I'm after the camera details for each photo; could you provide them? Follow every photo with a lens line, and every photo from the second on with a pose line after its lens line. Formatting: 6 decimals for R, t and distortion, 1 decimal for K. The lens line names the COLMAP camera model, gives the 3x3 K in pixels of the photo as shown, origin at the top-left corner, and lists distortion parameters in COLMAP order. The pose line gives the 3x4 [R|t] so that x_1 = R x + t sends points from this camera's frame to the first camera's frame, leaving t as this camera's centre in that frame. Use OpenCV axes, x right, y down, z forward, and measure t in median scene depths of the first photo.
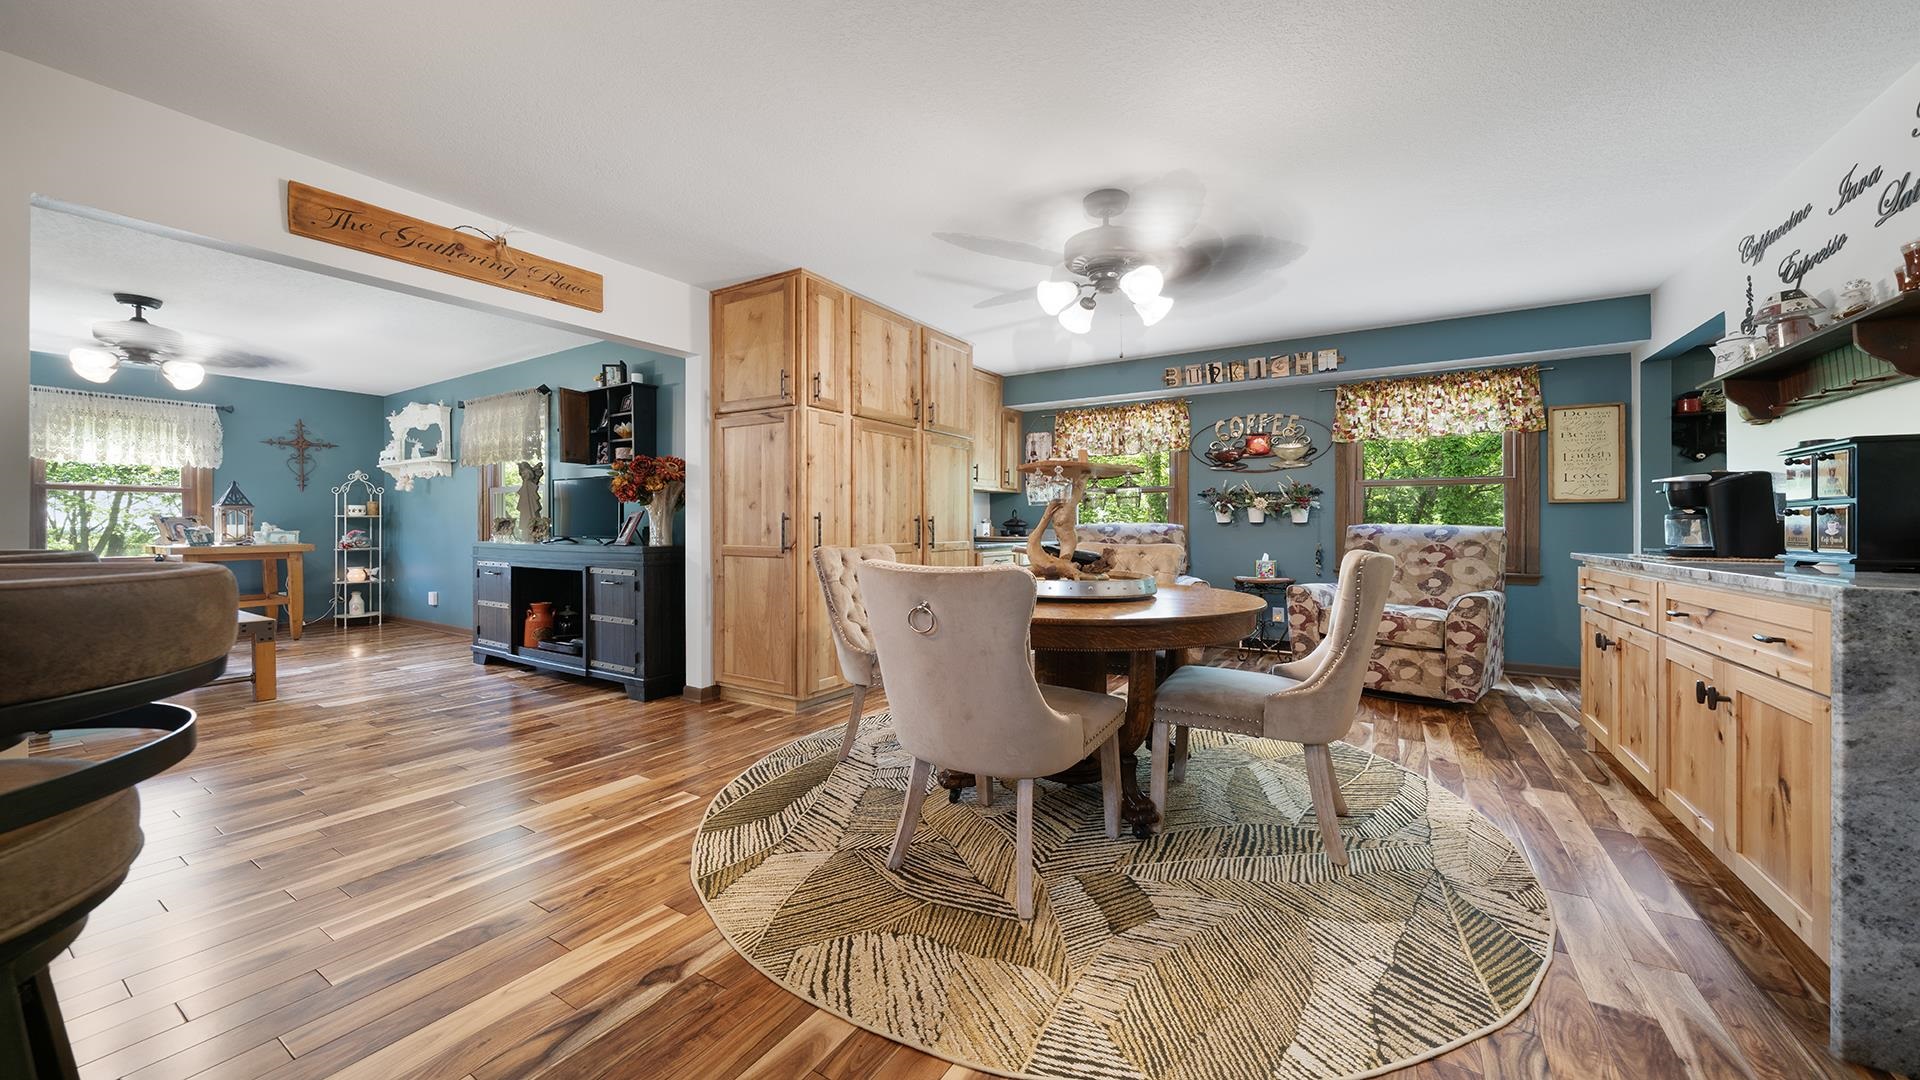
lens RADIAL K [[682.4, 0, 963.5], [0, 682.4, 529.2], [0, 0, 1]] dist [-0.008315, 0.000039]
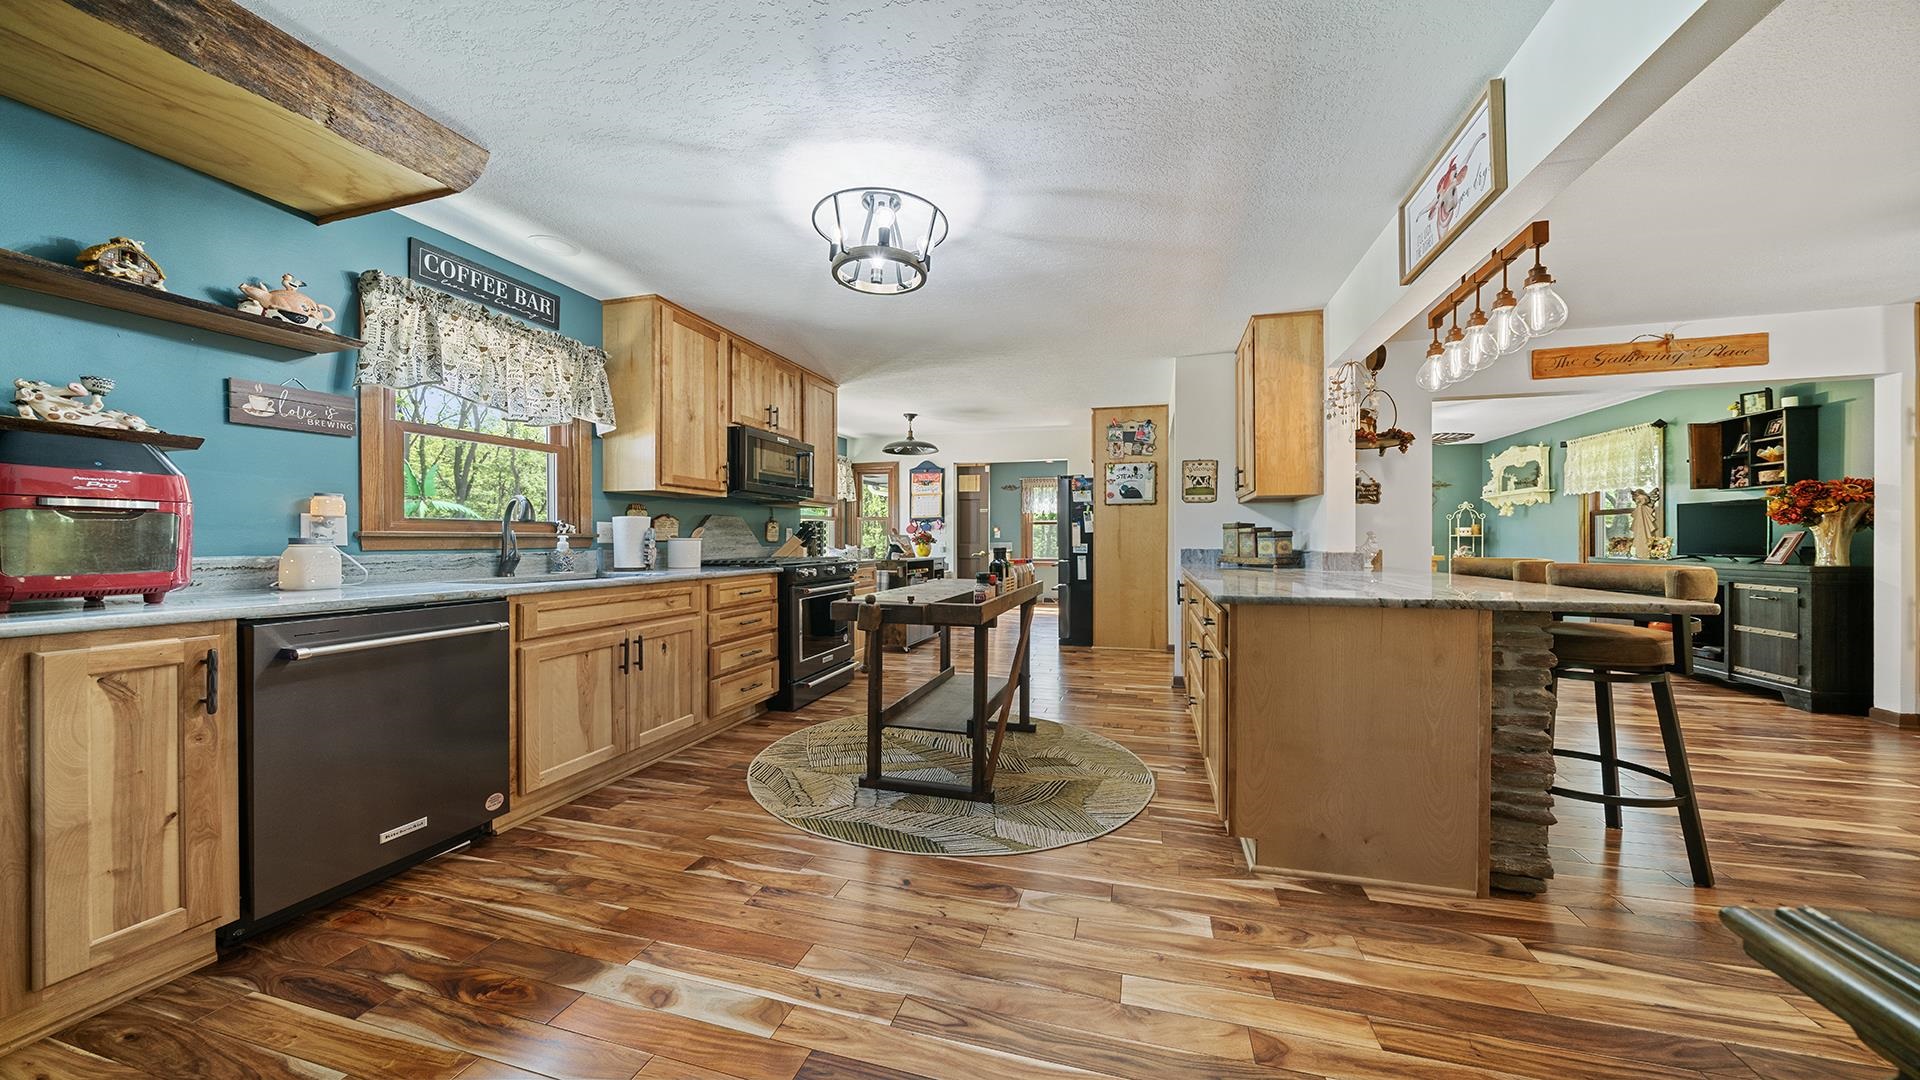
lens RADIAL K [[655.0, 0, 960.0], [0, 655.0, 540.0], [0, 0, 1]] dist [-0.007680, 0.000253]
pose [[0.271418, -0.000679, -0.962461, 0.130963], [-0.003859, 0.999991, -0.001794, -0.007531], [0.962454, 0.004201, 0.271412, -0.514339]]
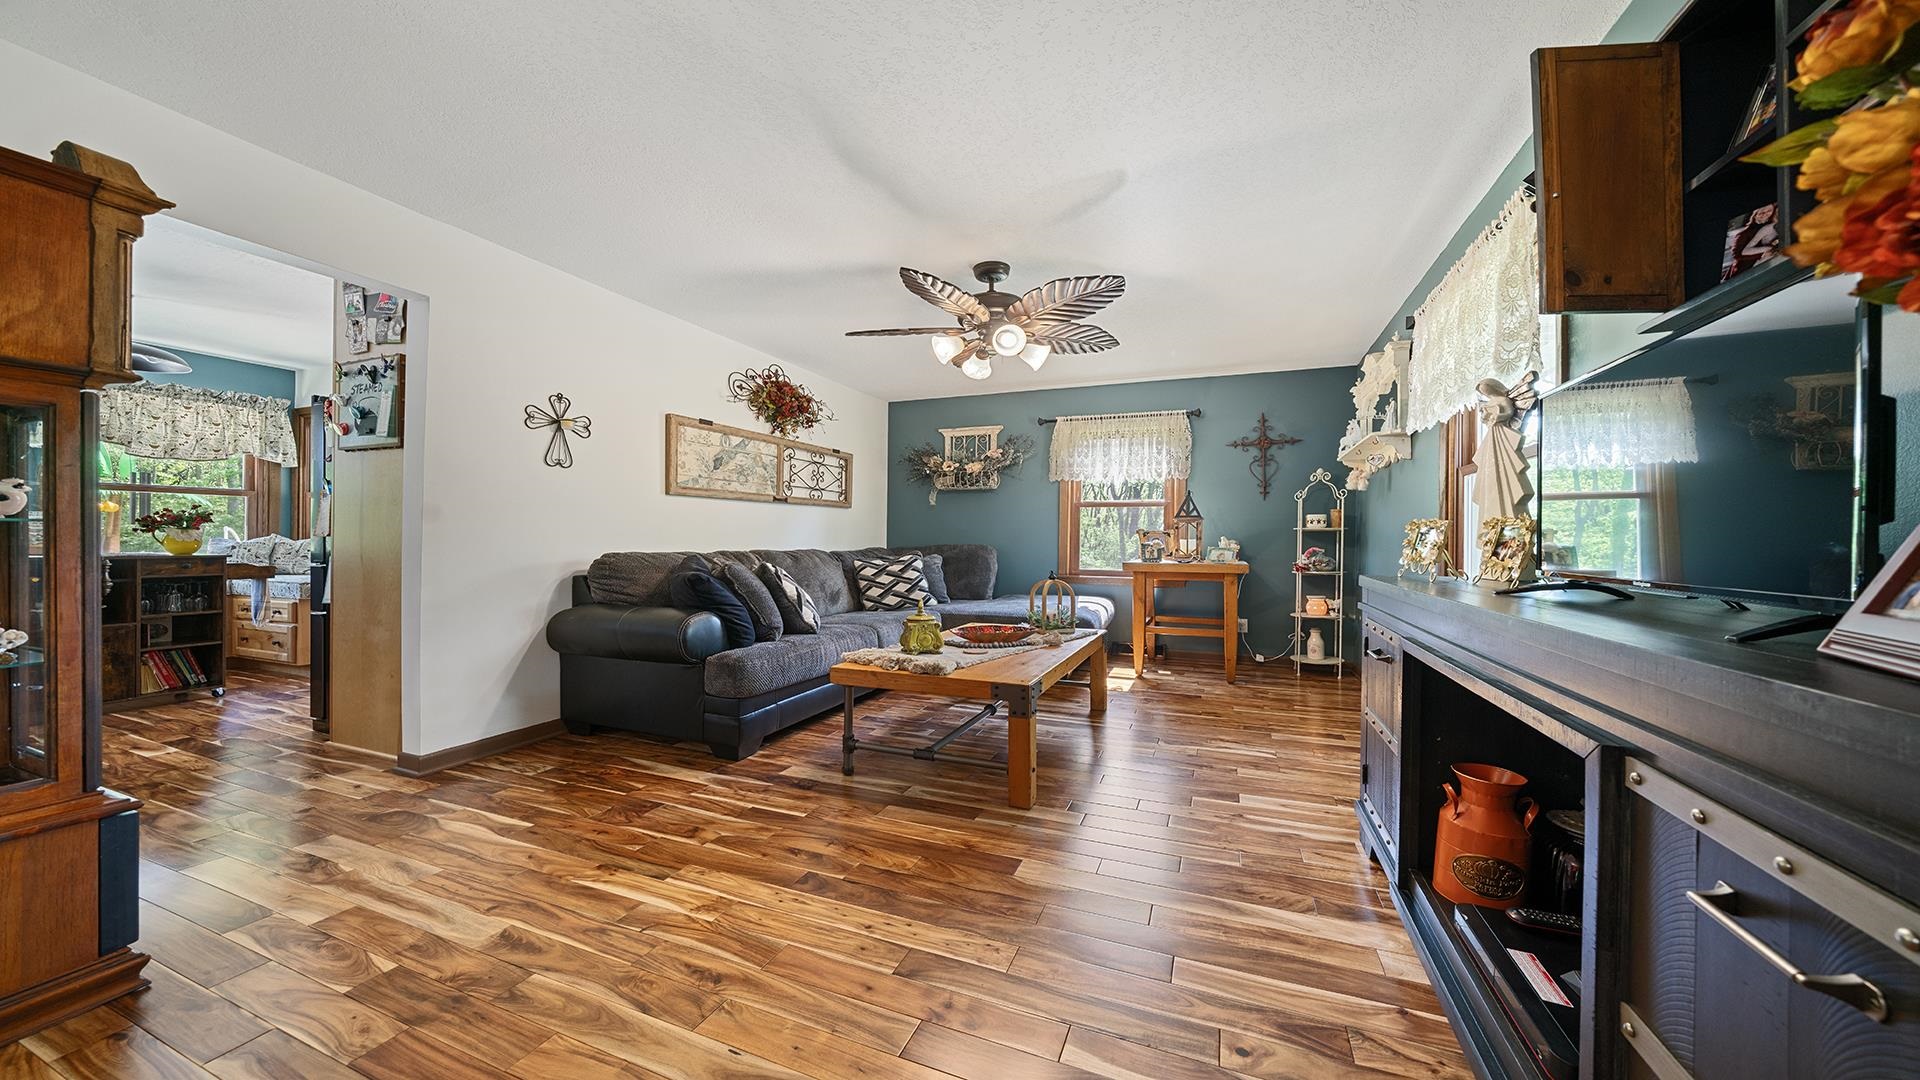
lens RADIAL K [[650.7, 0, 968.7], [0, 650.7, 538.1], [0, 0, 1]] dist [-0.007957, -0.000032]
pose [[0.177141, -0.003335, -0.984180, -0.407767], [-0.013662, 0.999890, -0.005847, 0.000603], [0.984091, 0.014482, 0.177076, 0.790537]]
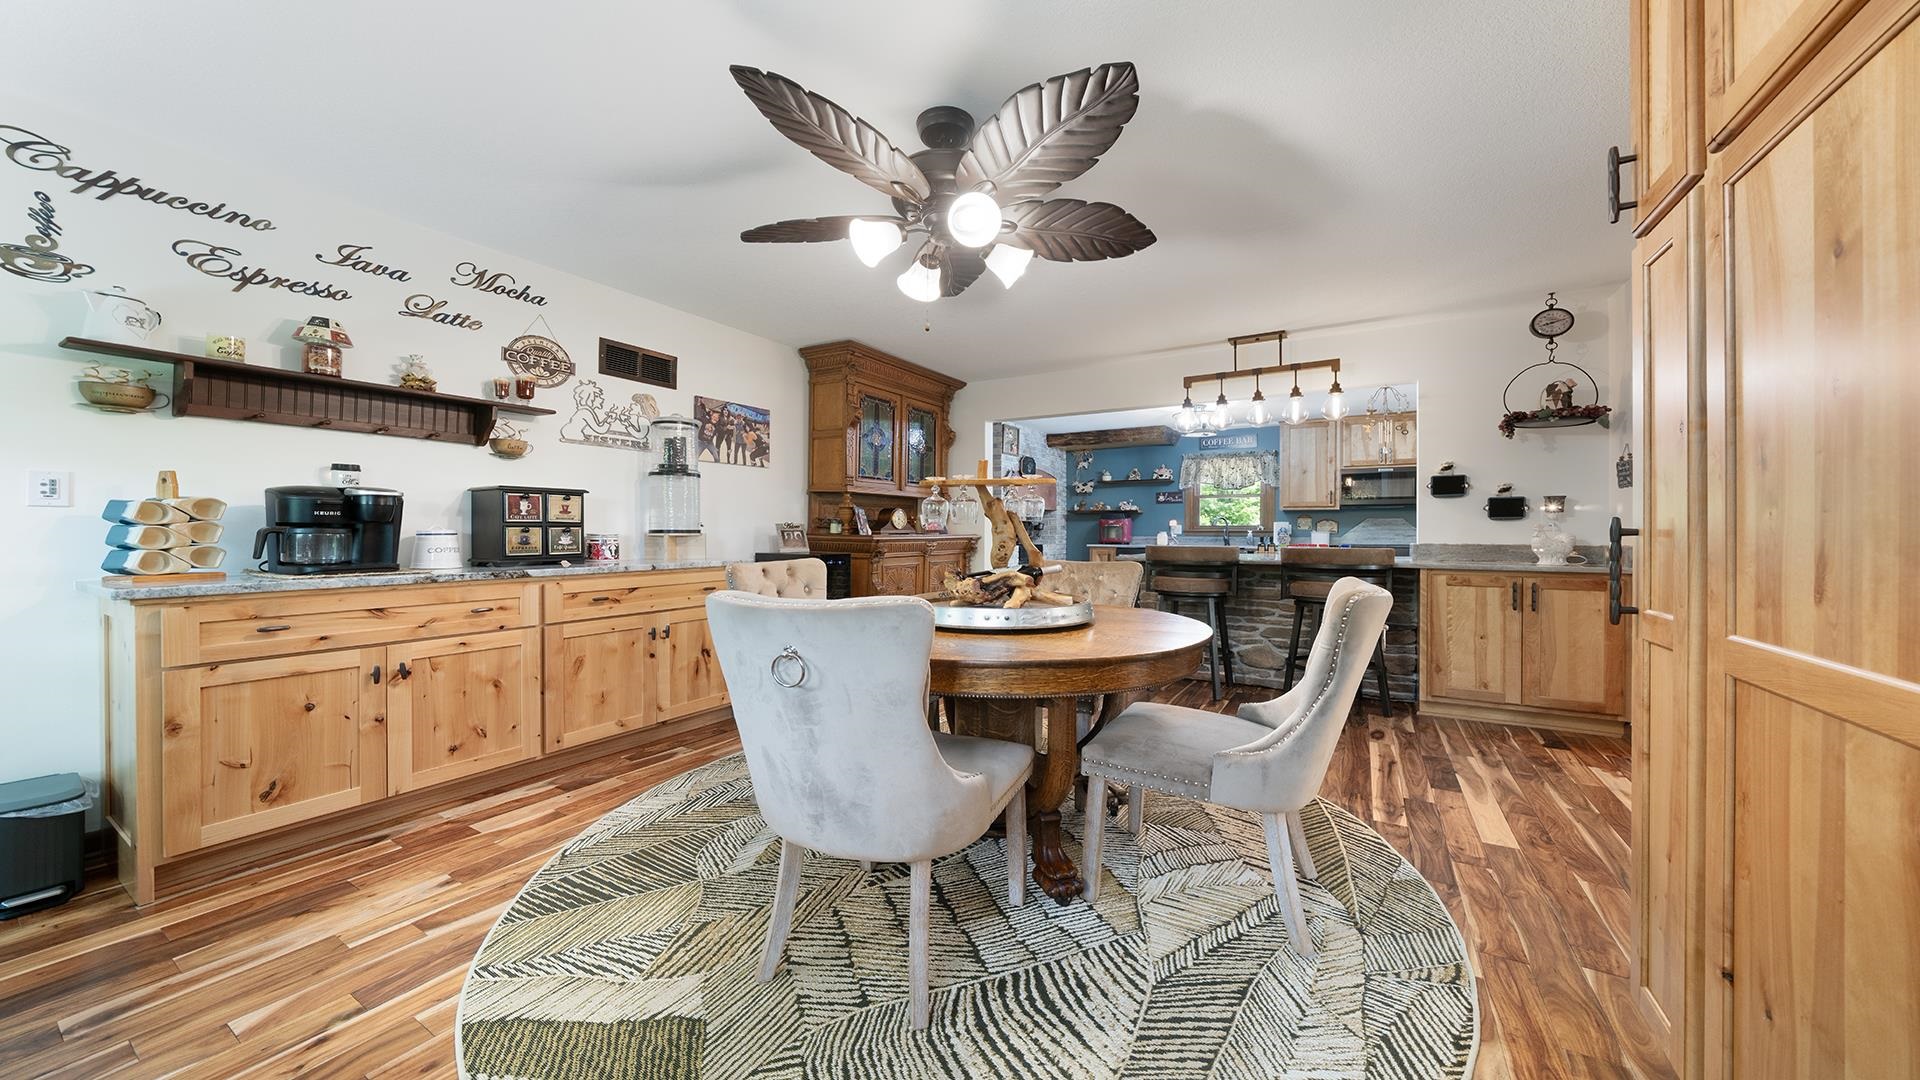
lens RADIAL K [[661.9, 0, 965.9], [0, 661.9, 533.3], [0, 0, 1]] dist [-0.007432, 0.000016]
pose [[-0.999837, -0.004634, -0.017431, 0.135541], [-0.004761, 0.999962, 0.007236, -0.015310], [0.017397, 0.007317, -0.999822, 1.186473]]
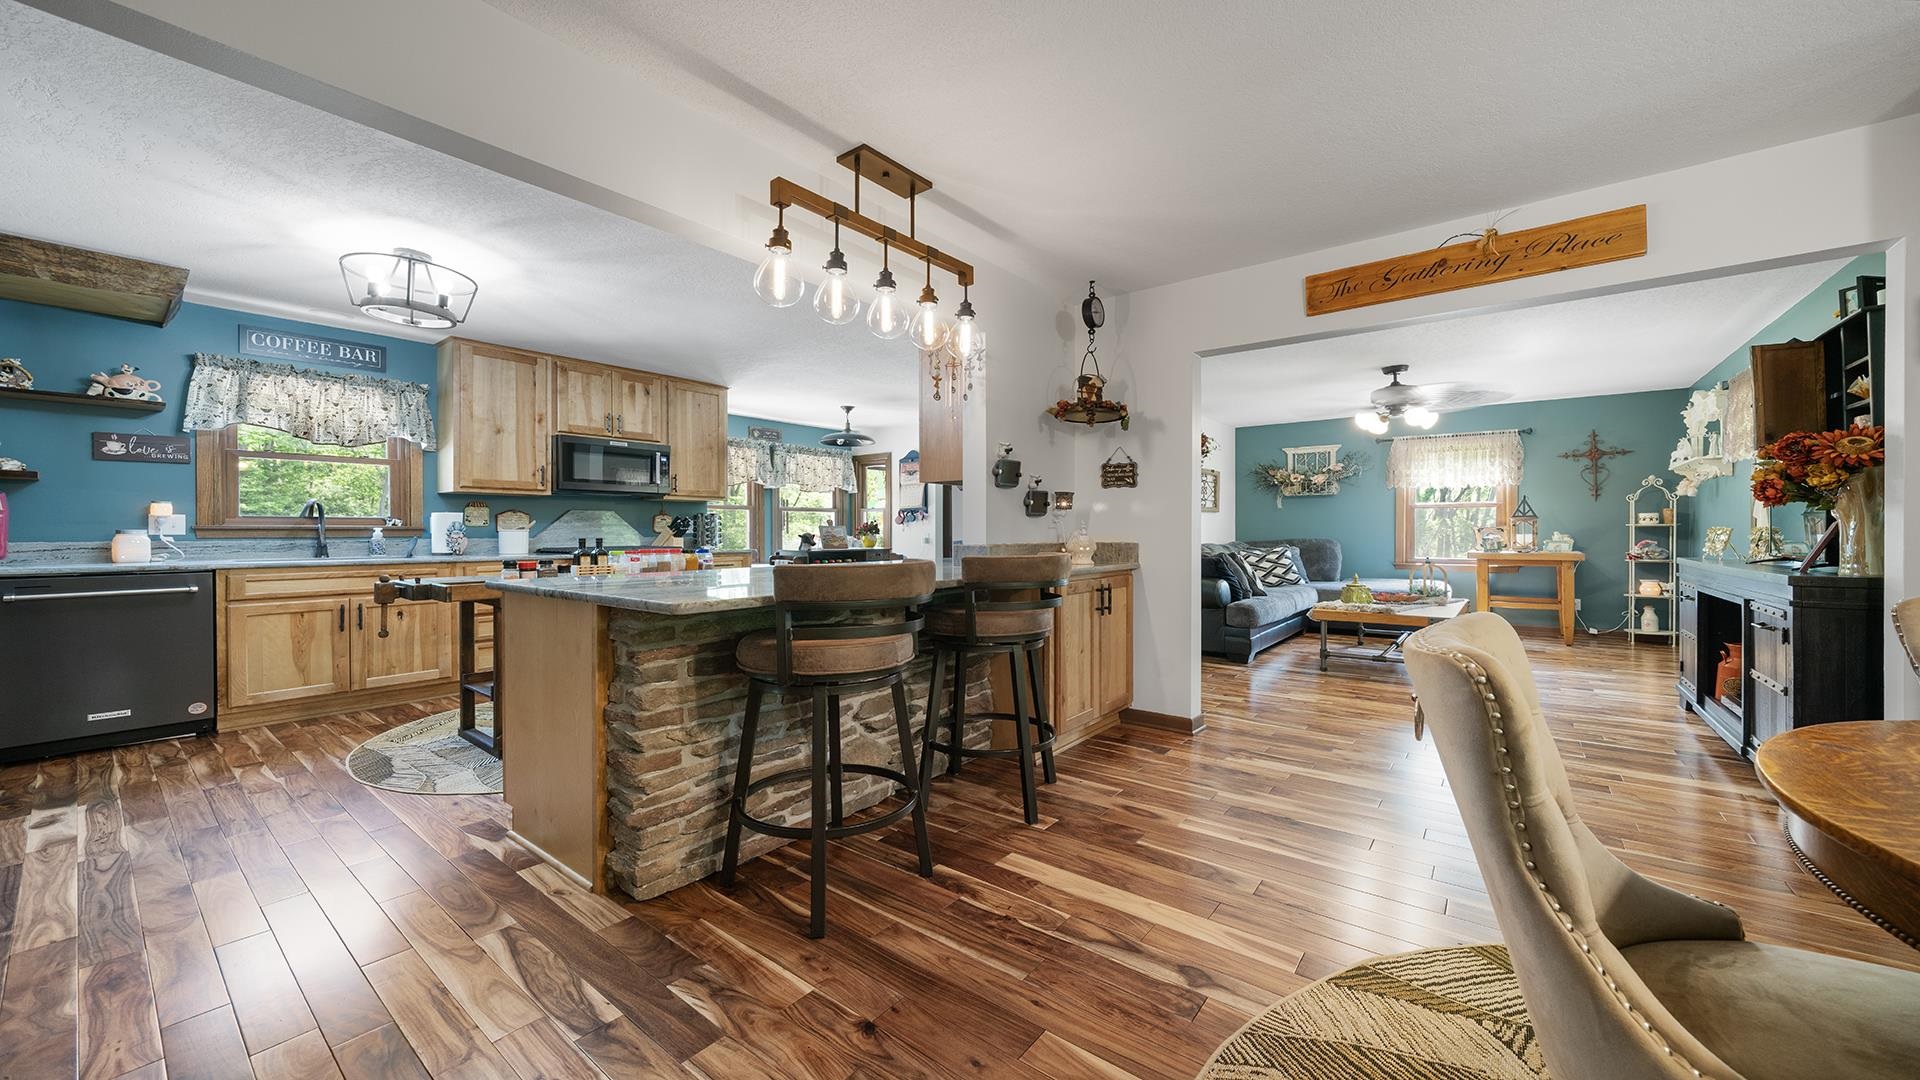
lens RADIAL K [[699.7, 0, 960.9], [0, 699.7, 527.6], [0, 0, 1]] dist [-0.004512, 0.000223]
pose [[-0.111811, -0.006205, -0.993710, 0.247183], [-0.004123, 0.999975, -0.005781, -0.009991], [0.993721, 0.003451, -0.111834, 0.279274]]
